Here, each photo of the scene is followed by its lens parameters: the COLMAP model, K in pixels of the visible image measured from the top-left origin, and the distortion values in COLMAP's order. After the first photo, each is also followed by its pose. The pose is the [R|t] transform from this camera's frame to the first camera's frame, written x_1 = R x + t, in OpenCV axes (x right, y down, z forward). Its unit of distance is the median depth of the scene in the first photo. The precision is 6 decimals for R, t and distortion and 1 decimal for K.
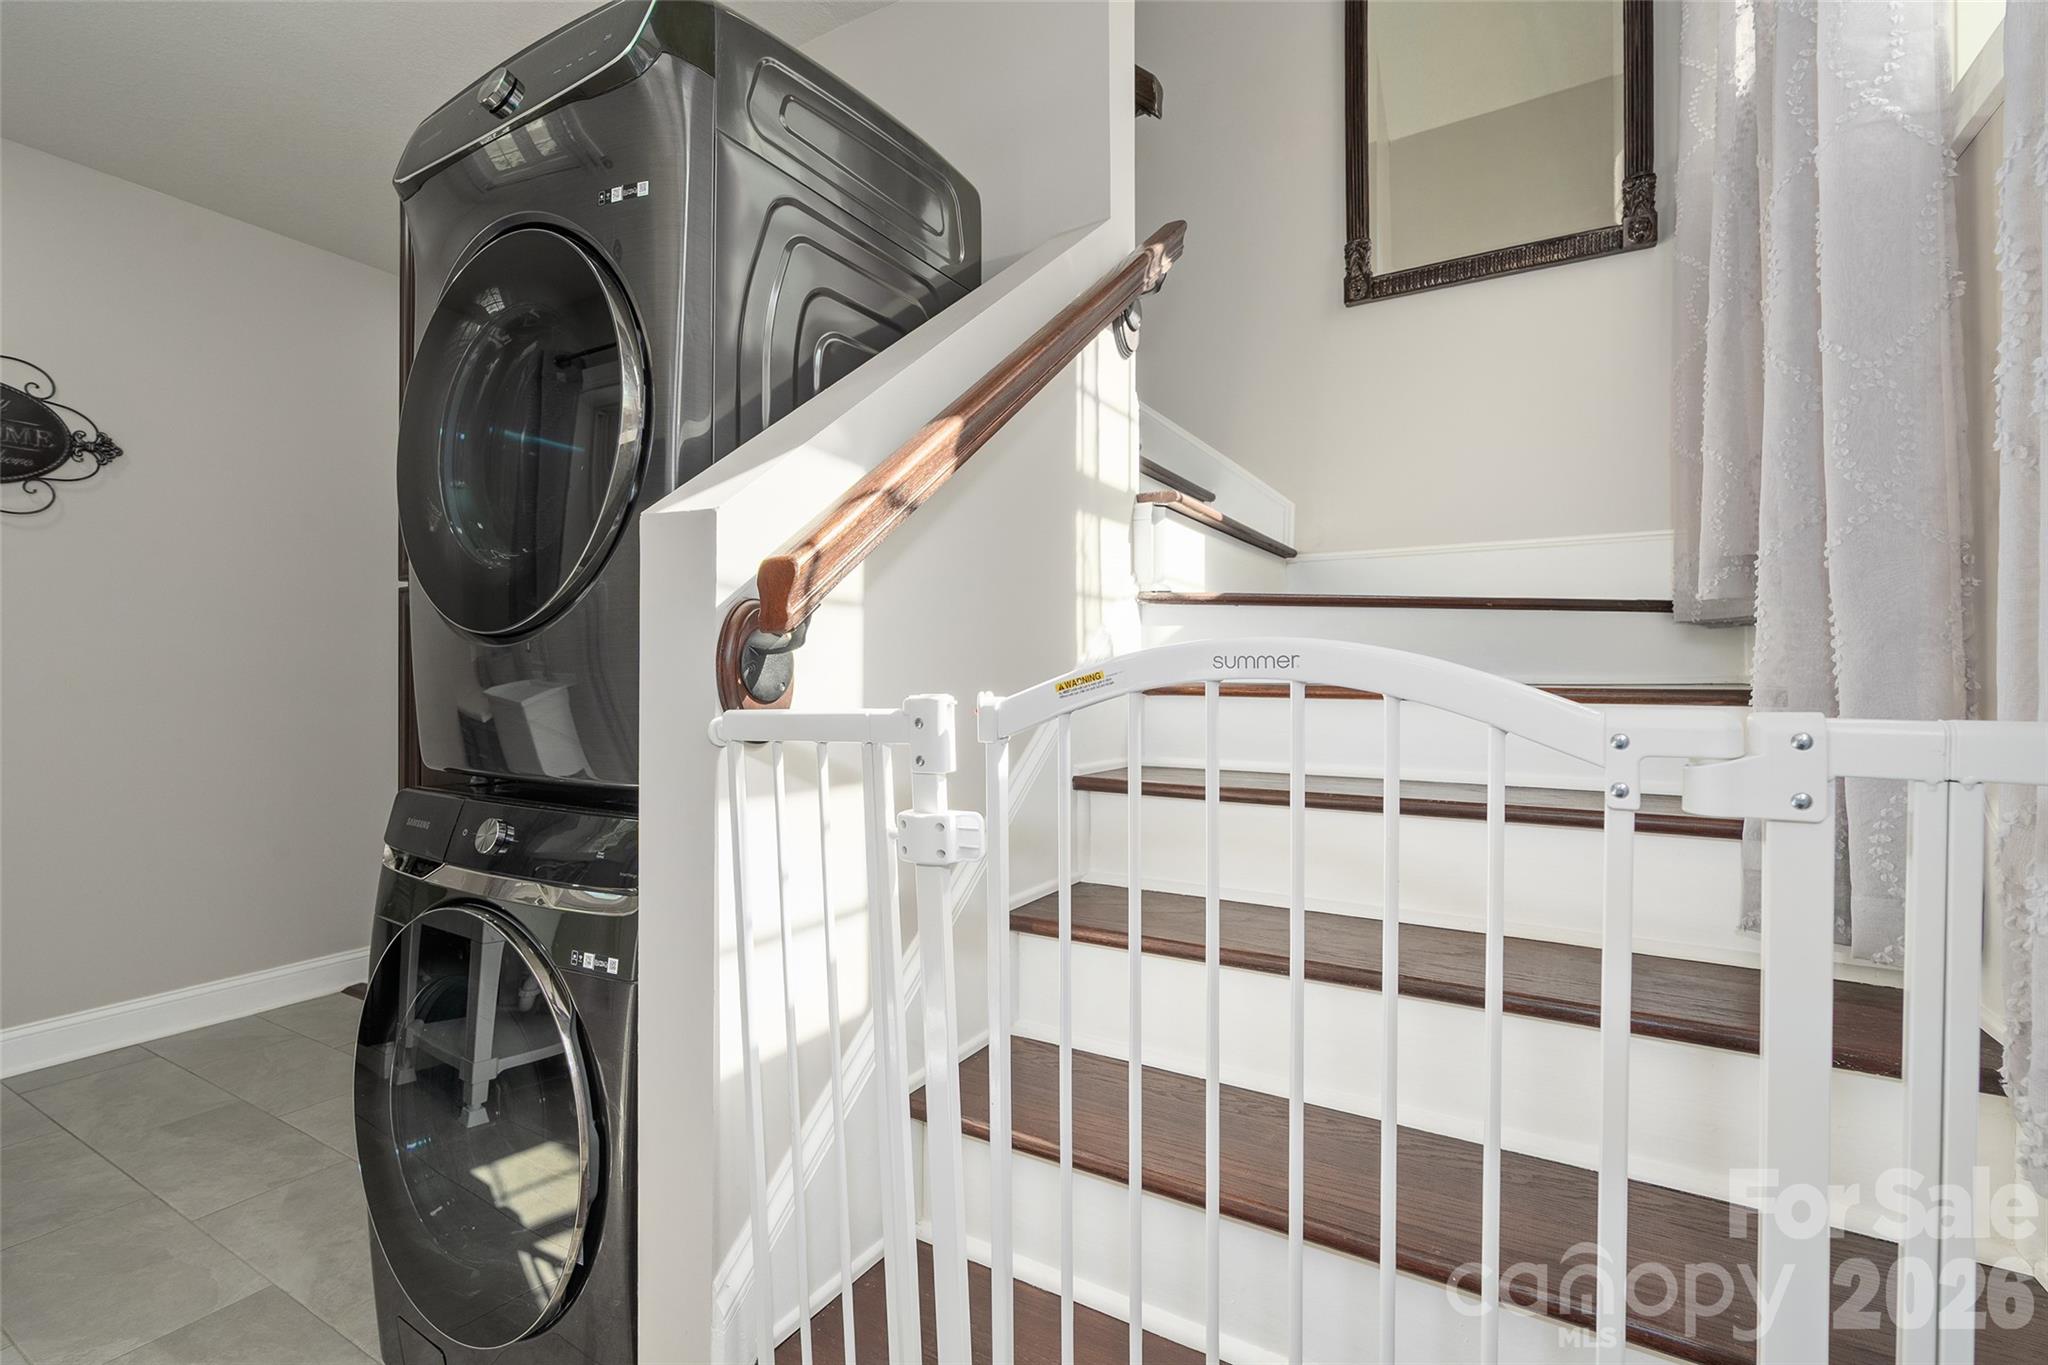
lens RADIAL K [[922.1, 0, 1023.8], [0, 922.1, 682.9], [0, 0, 1]] dist [-0.008126, 0.002913]
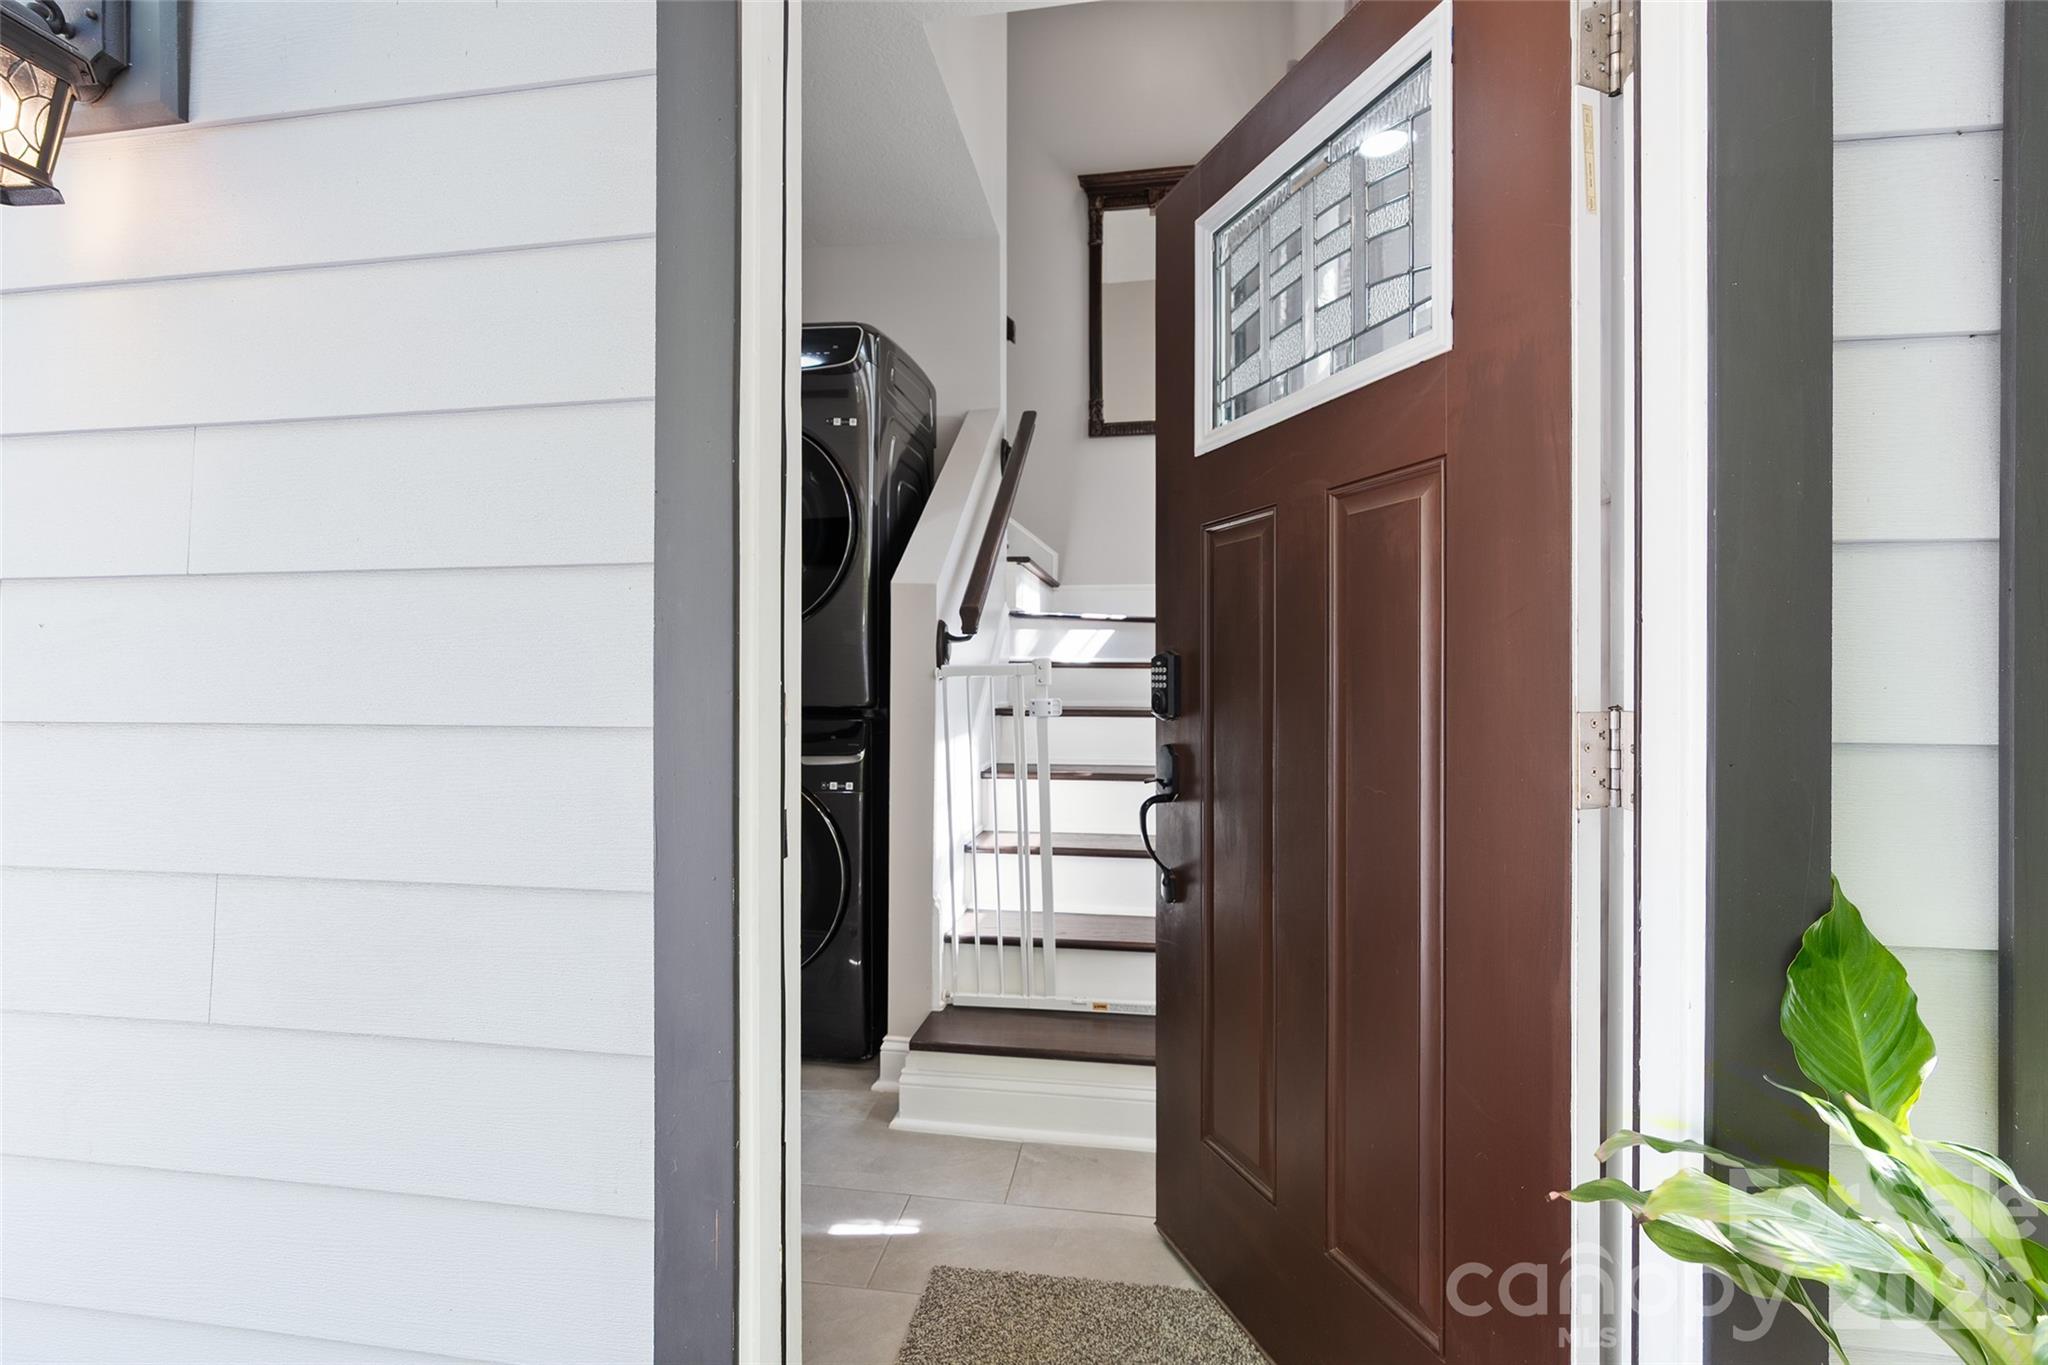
lens RADIAL K [[922.1, 0, 1021.2], [0, 922.1, 675.8], [0, 0, 1]] dist [-0.008126, 0.002913]
pose [[0.928616, 0.005886, 0.370997, -0.388667], [-0.007695, 0.999965, 0.003396, 0.016270], [-0.370963, -0.006008, 0.928628, -0.516769]]
